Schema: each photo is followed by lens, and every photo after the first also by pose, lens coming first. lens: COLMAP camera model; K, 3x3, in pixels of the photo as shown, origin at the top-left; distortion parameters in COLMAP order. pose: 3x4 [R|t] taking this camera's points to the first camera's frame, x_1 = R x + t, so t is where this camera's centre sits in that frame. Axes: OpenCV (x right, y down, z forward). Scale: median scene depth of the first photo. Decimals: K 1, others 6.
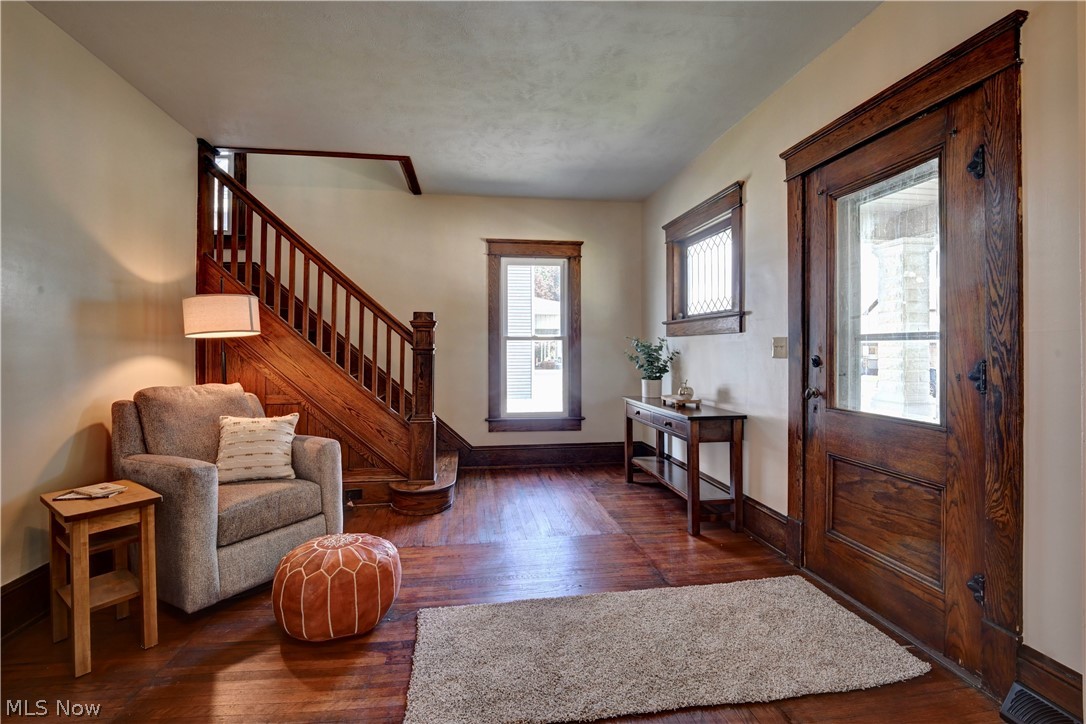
lens RADIAL K [[469.3, 0, 549.2], [0, 469.3, 345.4], [0, 0, 1]] dist [0.027421, -0.034885]
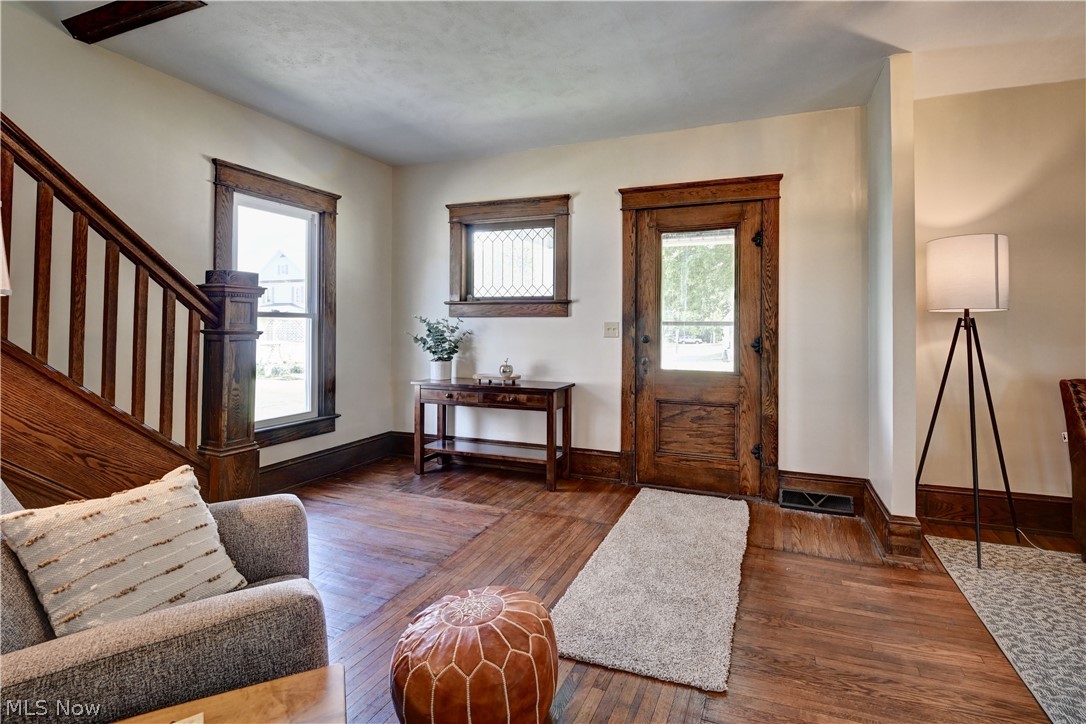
lens RADIAL K [[462.0, 0, 613.8], [0, 462.0, 323.0], [0, 0, 1]] dist [0.001039, -0.000332]
pose [[0.489828, 0.009755, 0.871765, -0.639586], [-0.010998, 0.999927, -0.005010, -0.007471], [-0.871750, -0.007133, 0.489899, 0.327995]]
